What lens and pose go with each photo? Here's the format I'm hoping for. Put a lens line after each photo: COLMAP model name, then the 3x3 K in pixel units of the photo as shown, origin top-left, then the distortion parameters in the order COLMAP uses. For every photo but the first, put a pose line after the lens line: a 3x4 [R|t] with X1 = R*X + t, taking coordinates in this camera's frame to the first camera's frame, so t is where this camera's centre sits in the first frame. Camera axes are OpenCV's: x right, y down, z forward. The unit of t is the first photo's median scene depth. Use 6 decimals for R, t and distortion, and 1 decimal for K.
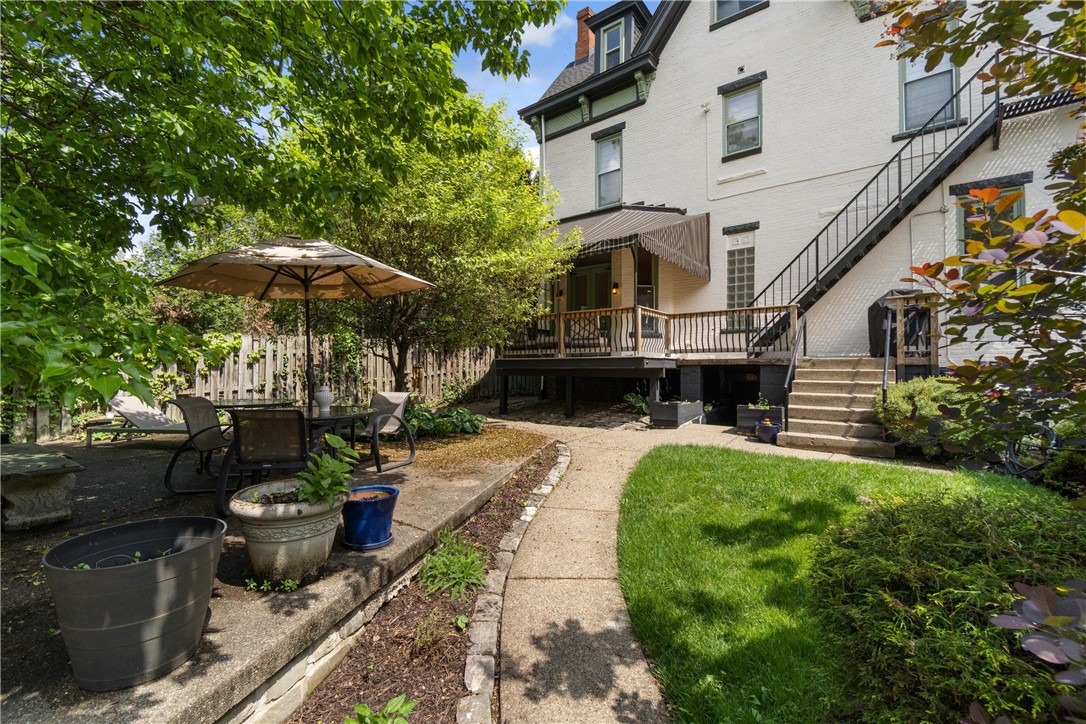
lens RADIAL K [[512.3, 0, 541.0], [0, 512.3, 363.9], [0, 0, 1]] dist [-0.001618, -0.000035]
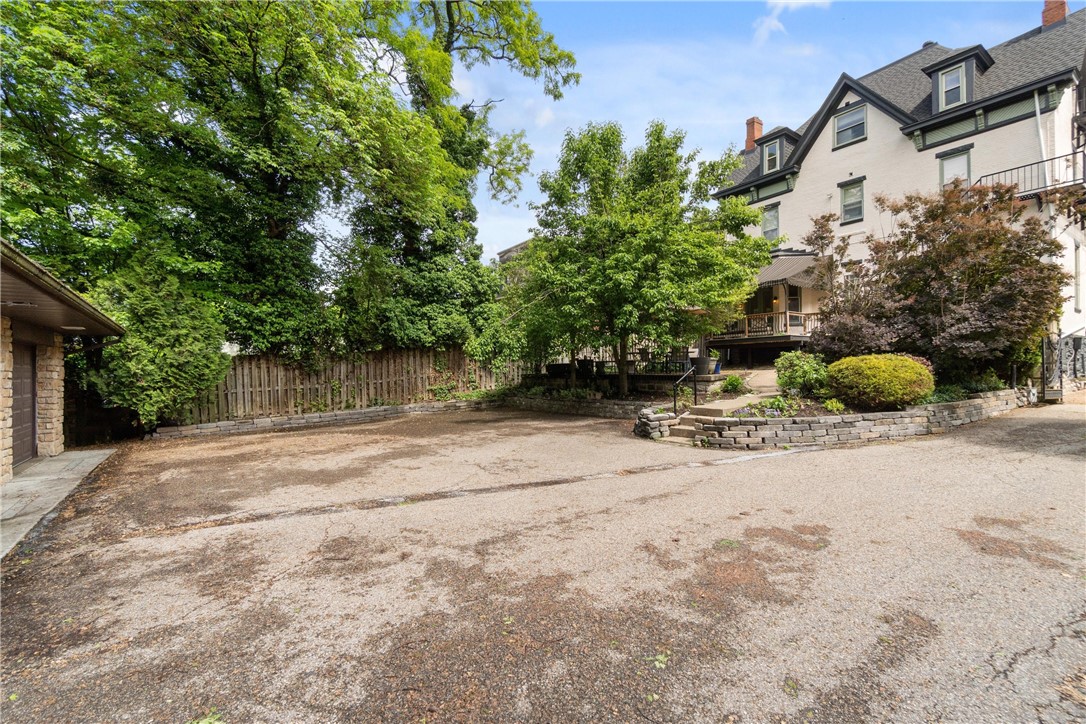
lens RADIAL K [[512.3, 0, 544.7], [0, 512.3, 362.8], [0, 0, 1]] dist [-0.001618, -0.000035]
pose [[0.961744, -0.010403, -0.273752, -0.152082], [0.009466, 0.999944, -0.004743, 0.077653], [0.273786, 0.001970, 0.961789, -1.006366]]
